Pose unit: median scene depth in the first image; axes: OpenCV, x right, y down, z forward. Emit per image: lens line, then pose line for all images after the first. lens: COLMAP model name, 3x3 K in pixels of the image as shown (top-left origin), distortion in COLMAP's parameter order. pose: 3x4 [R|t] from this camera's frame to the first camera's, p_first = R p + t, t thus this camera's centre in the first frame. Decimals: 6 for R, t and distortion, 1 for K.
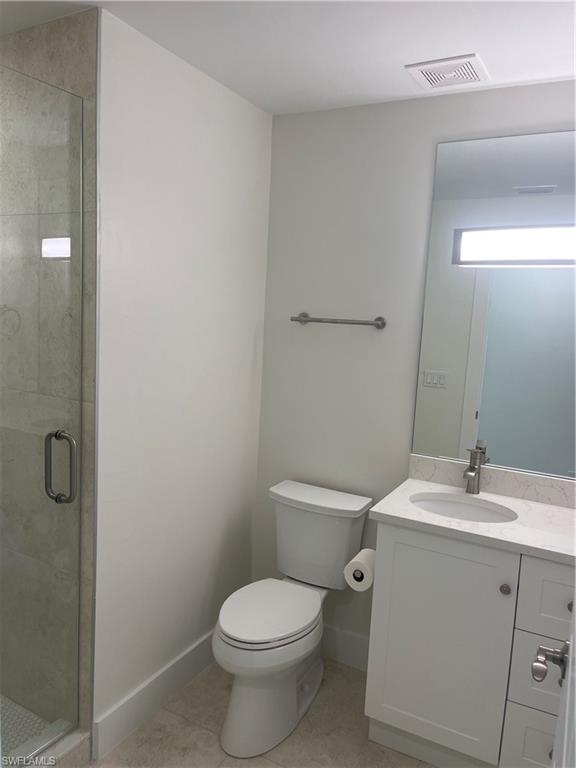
lens RADIAL K [[582.4, 0, 284.0], [0, 582.4, 384.2], [0, 0, 1]] dist [0.075199, -0.093763]
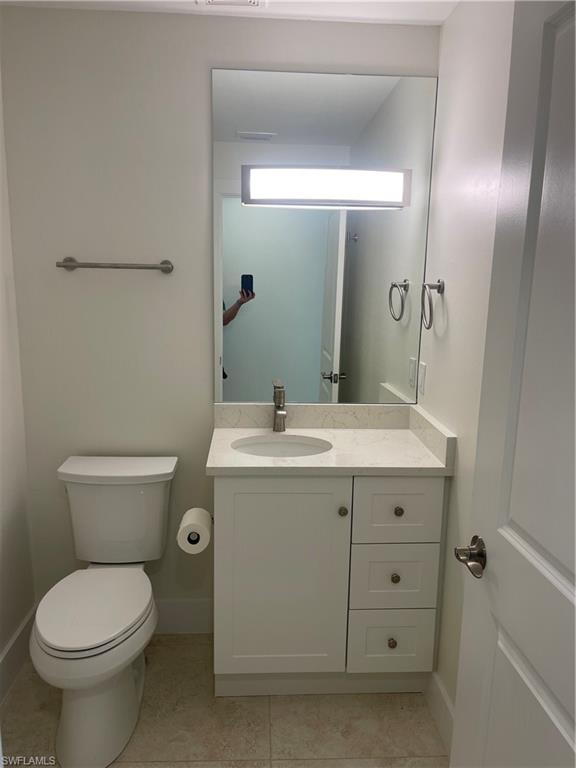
lens RADIAL K [[582.4, 0, 287.7], [0, 582.4, 384.4], [0, 0, 1]] dist [0.075199, -0.093763]
pose [[0.846523, -0.130255, 0.516171, -0.188961], [0.088961, 0.990583, 0.104075, -0.001329], [-0.524866, -0.042183, 0.850139, 0.127444]]
